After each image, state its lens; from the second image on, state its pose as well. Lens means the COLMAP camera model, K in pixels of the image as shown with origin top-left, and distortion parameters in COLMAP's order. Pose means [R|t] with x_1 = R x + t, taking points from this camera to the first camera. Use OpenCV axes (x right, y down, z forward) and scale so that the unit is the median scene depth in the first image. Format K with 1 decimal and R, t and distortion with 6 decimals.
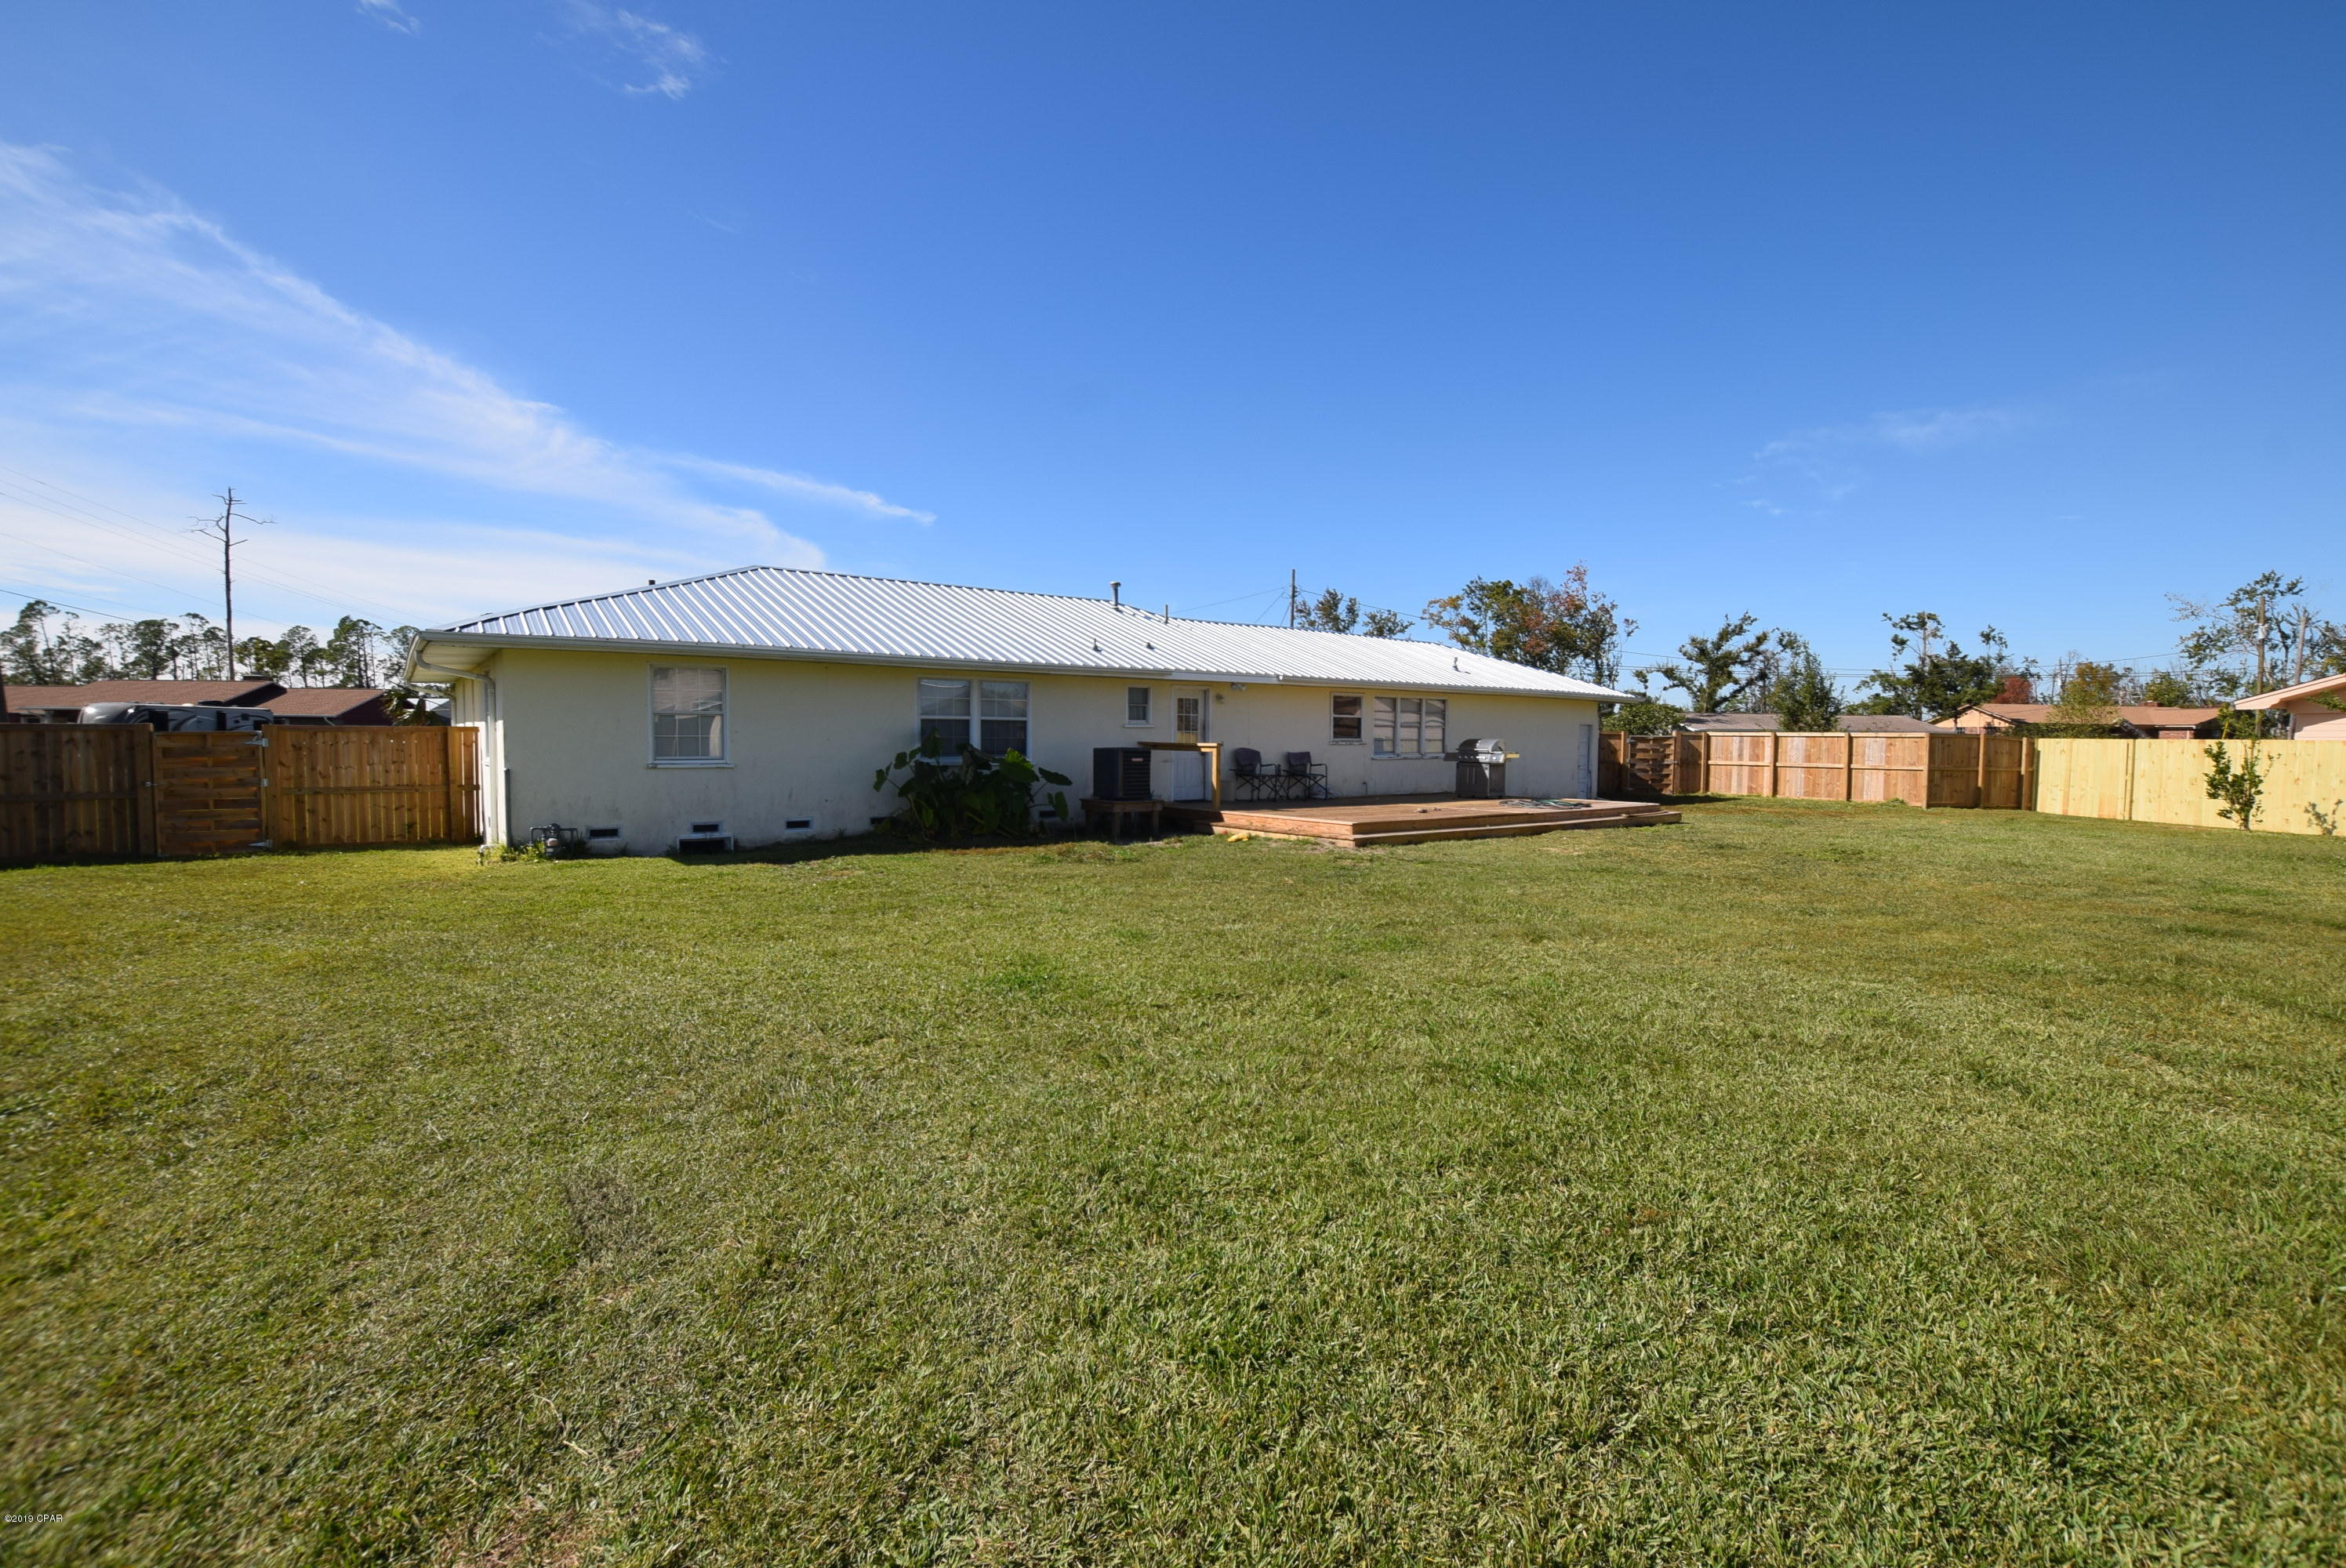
lens RADIAL K [[1040.2, 0, 1187.1], [0, 1040.2, 785.4], [0, 0, 1]] dist [-0.032084, 0.004455]
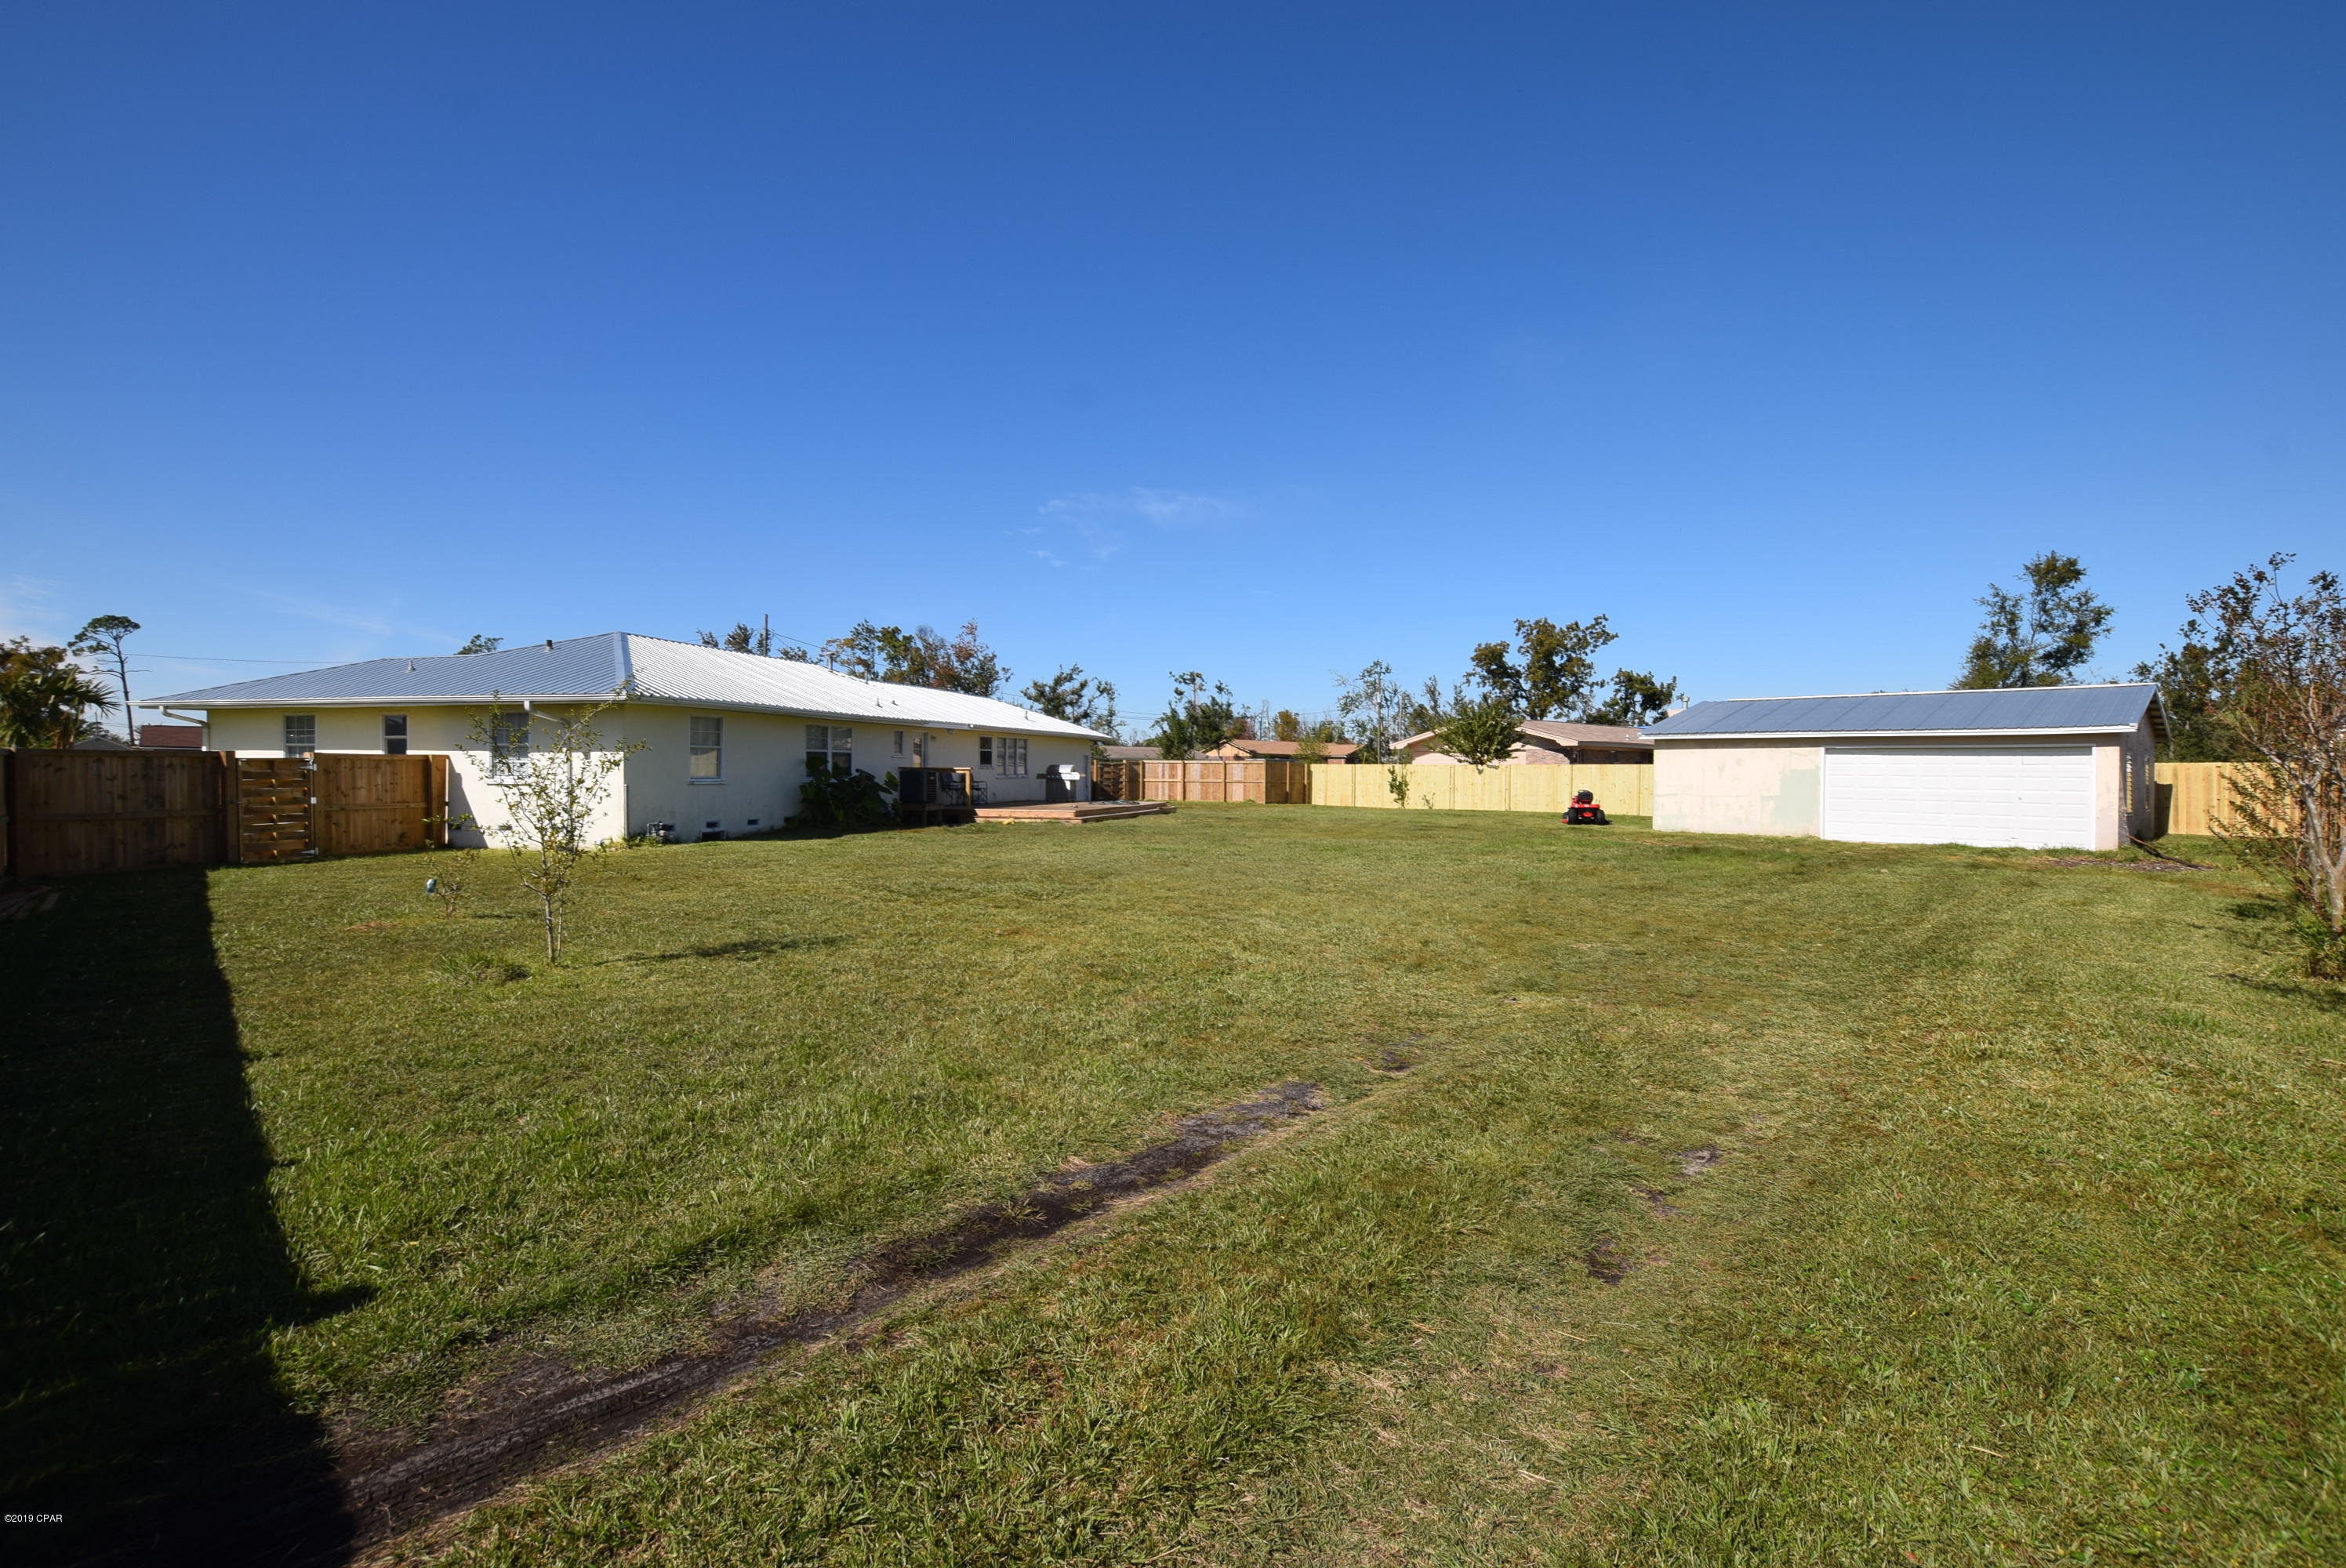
lens RADIAL K [[1040.2, 0, 1187.1], [0, 1040.2, 785.4], [0, 0, 1]] dist [-0.032084, 0.004455]
pose [[0.796105, -0.012578, 0.605028, -0.441879], [0.028292, 0.999464, -0.016449, 0.015404], [-0.604497, 0.030212, 0.796034, -0.318434]]
